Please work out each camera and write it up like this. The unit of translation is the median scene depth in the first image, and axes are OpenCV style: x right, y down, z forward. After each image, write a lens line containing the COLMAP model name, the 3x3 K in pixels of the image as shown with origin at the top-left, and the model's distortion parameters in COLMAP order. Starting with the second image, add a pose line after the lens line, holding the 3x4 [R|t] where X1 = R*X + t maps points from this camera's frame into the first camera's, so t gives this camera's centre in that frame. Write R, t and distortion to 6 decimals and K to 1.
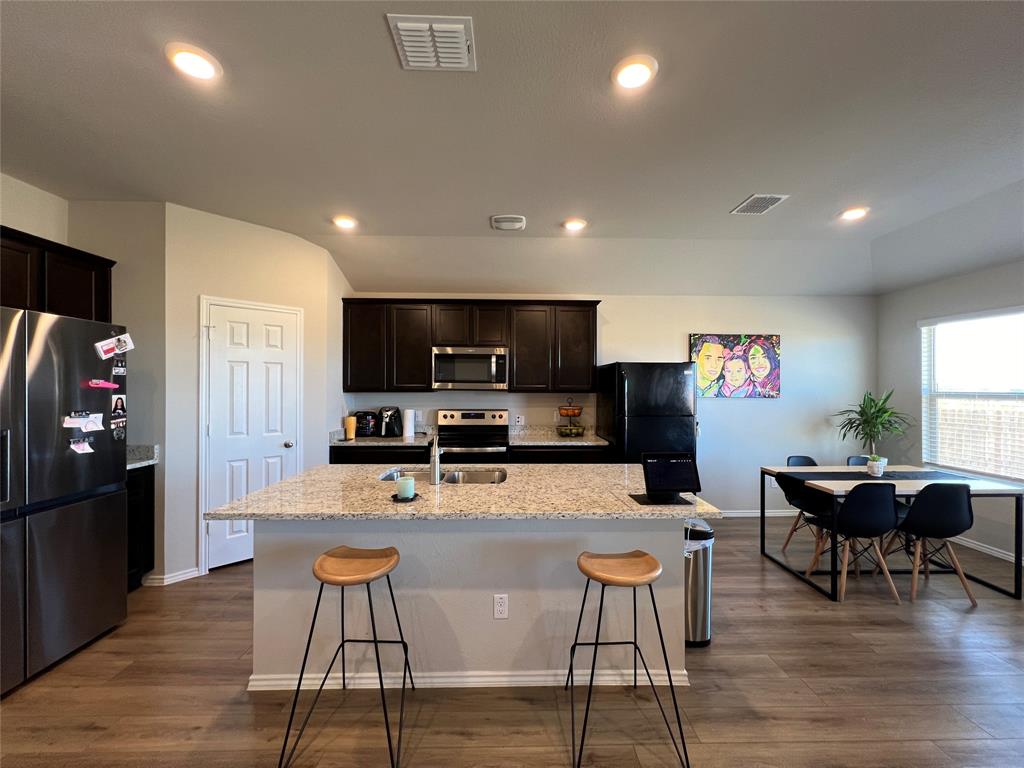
lens RADIAL K [[406.3, 0, 512.0], [0, 406.3, 384.0], [0, 0, 1]] dist [-0.007059, 0.000158]
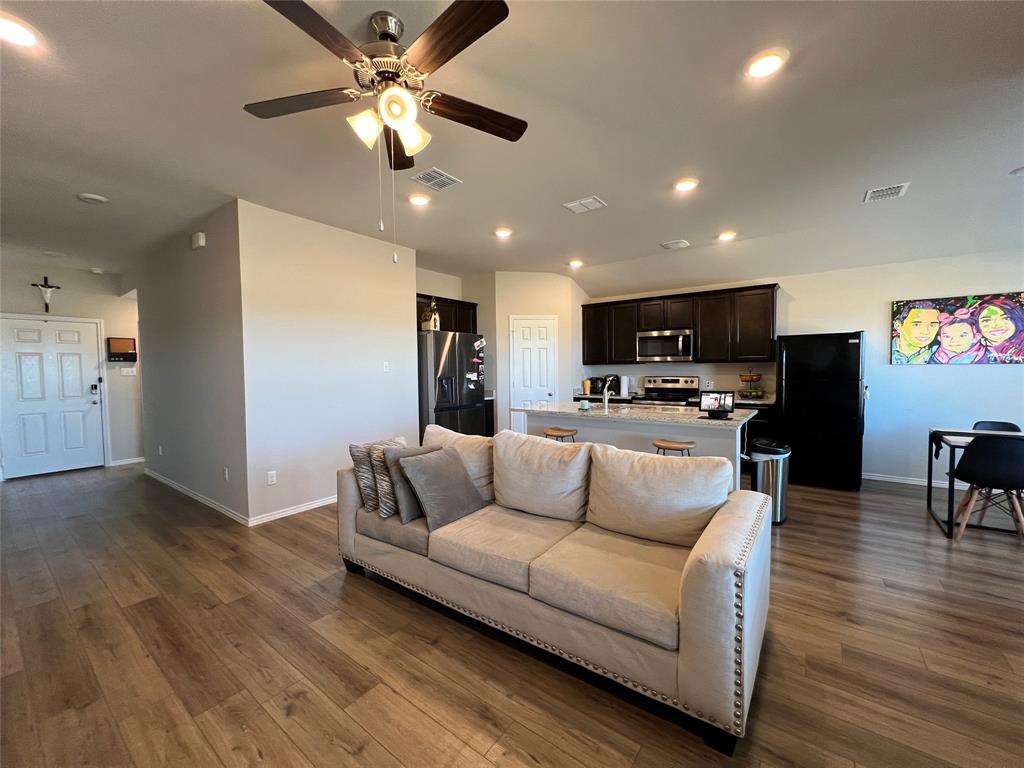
lens RADIAL K [[406.3, 0, 512.0], [0, 406.3, 384.0], [0, 0, 1]] dist [-0.007059, 0.000158]
pose [[0.786405, 0.011078, -0.617612, 0.339775], [0.018803, 0.998947, 0.041859, 0.022770], [0.617425, -0.044531, 0.785369, -0.409464]]
